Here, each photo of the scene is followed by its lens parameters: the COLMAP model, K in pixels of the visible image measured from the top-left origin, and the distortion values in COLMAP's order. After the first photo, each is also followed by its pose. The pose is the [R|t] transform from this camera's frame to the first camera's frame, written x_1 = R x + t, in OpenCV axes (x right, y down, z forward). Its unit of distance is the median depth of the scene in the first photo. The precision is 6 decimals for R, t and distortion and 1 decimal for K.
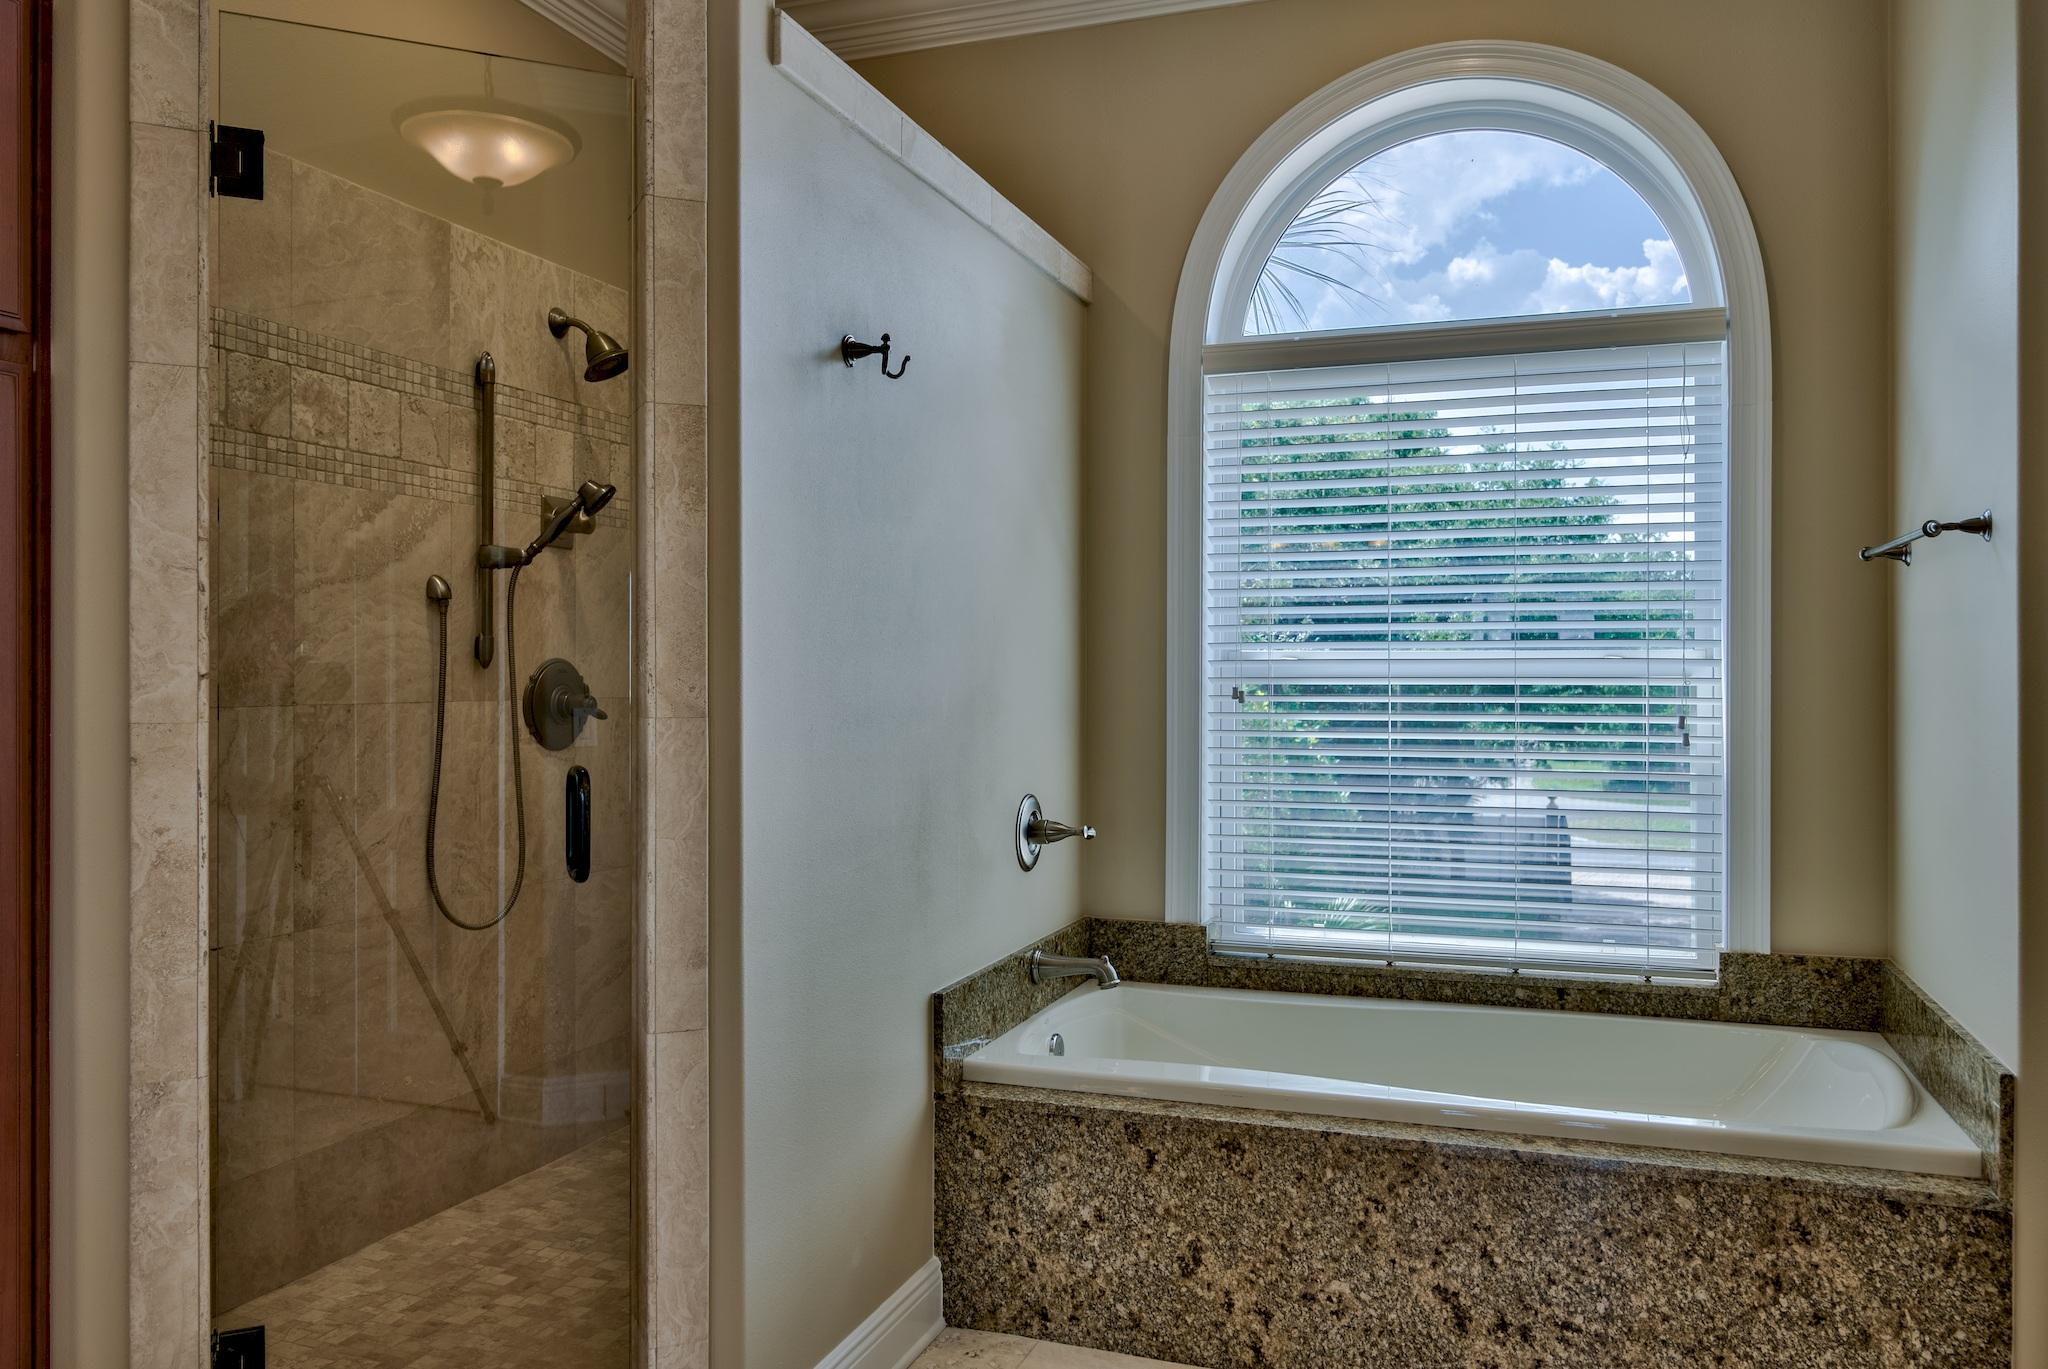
lens RADIAL K [[1503.0, 0, 1025.0], [0, 1503.0, 682.7], [0, 0, 1]] dist [0.006484, 0.002837]
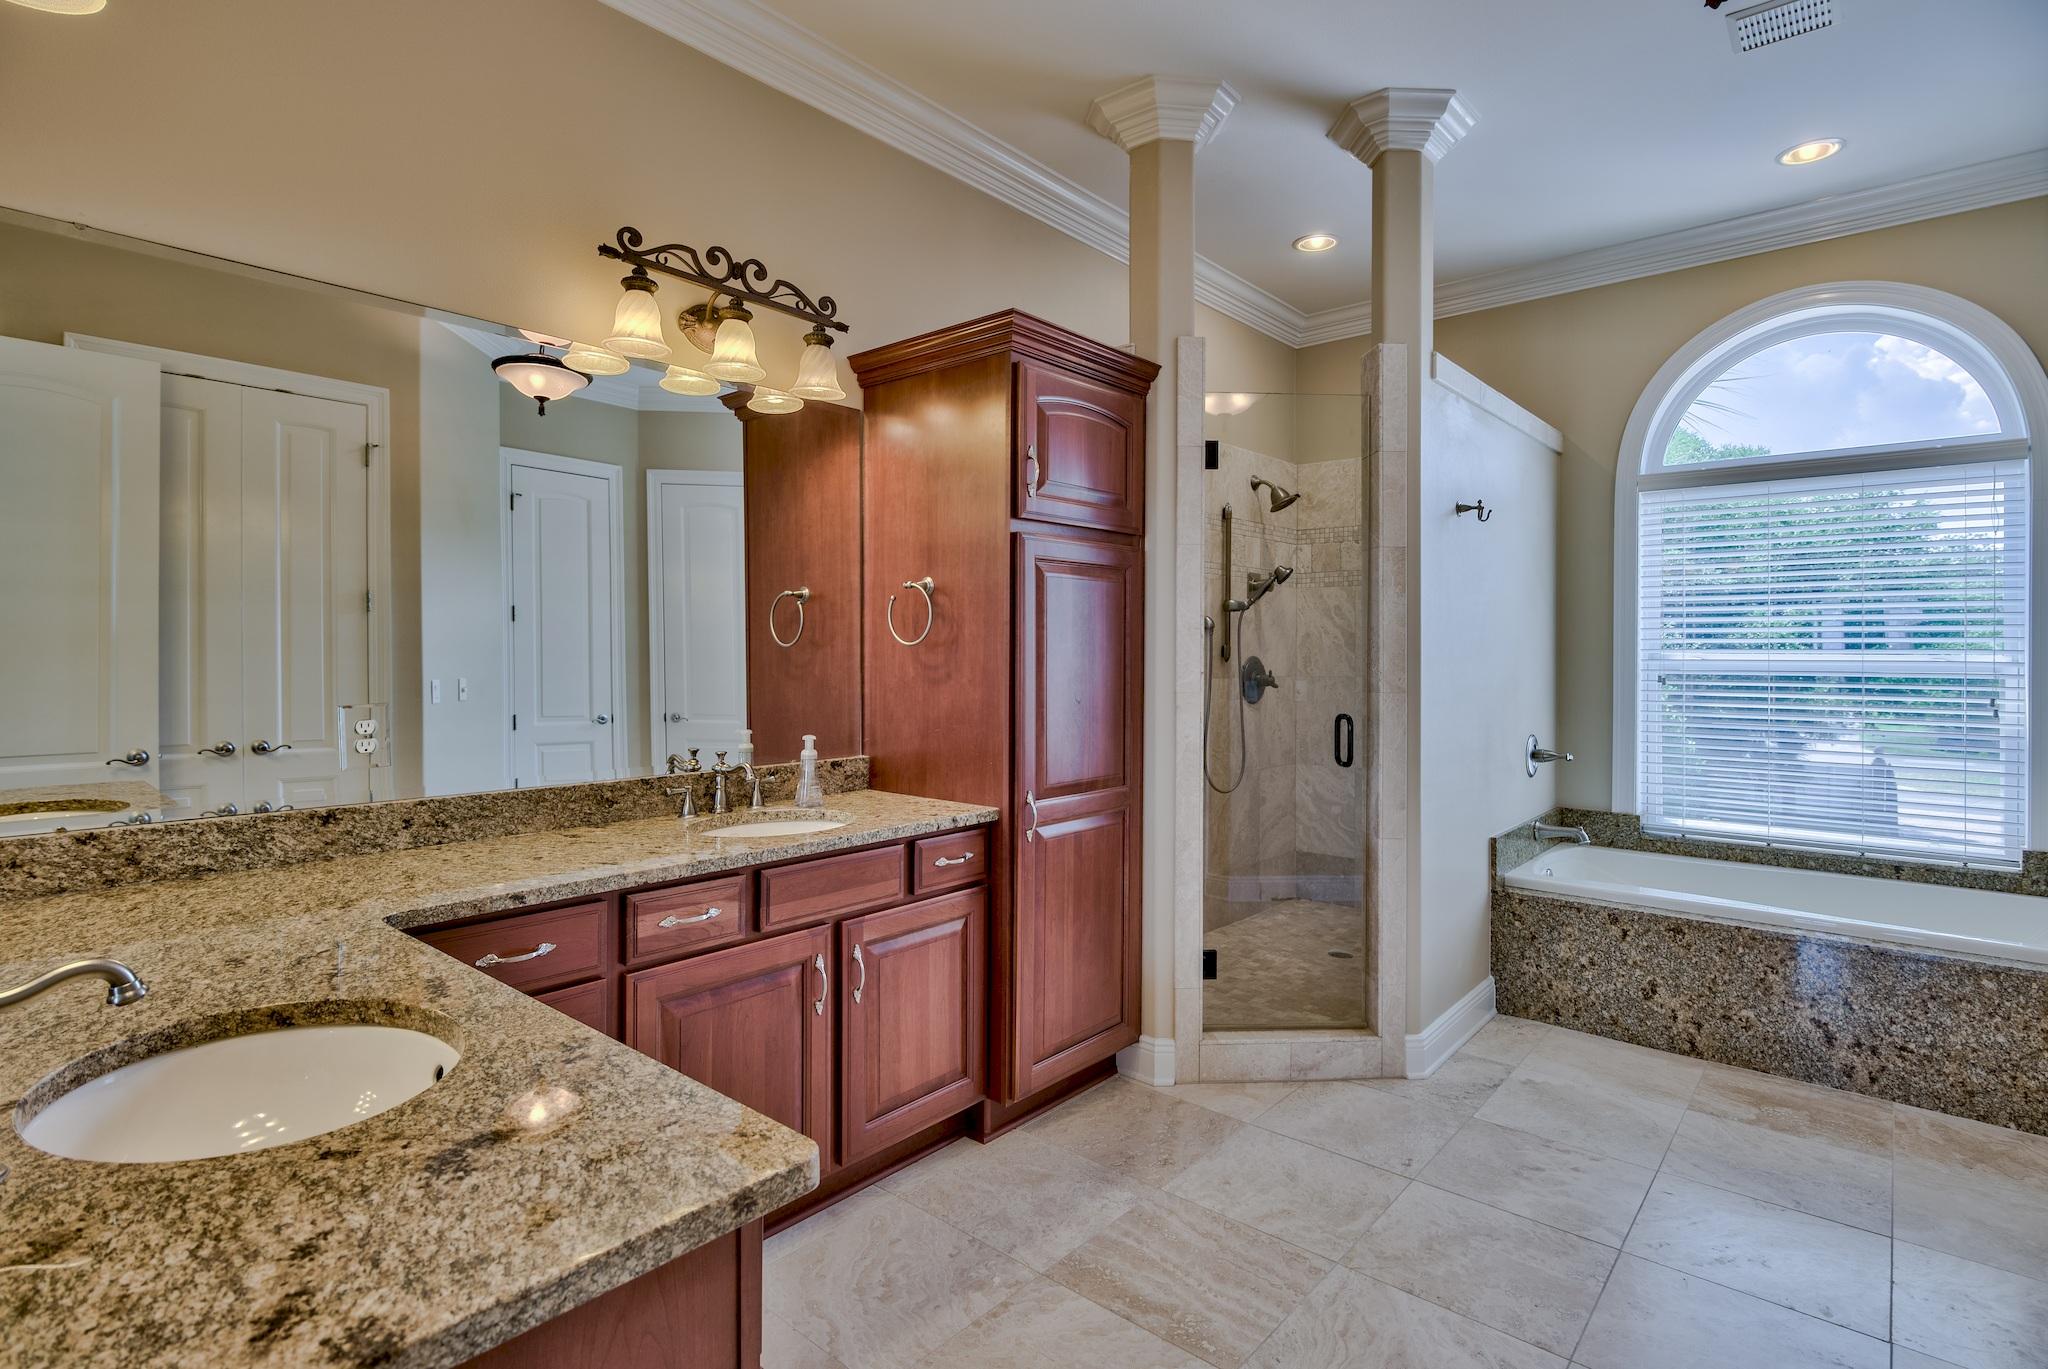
lens RADIAL K [[996.9, 0, 1042.2], [0, 996.9, 651.9], [0, 0, 1]] dist [0.000815, -0.001313]
pose [[0.935778, 0.003937, -0.352568, -0.151053], [-0.005680, 0.999976, -0.003909, -0.020139], [0.352545, 0.005661, 0.935778, -0.388695]]
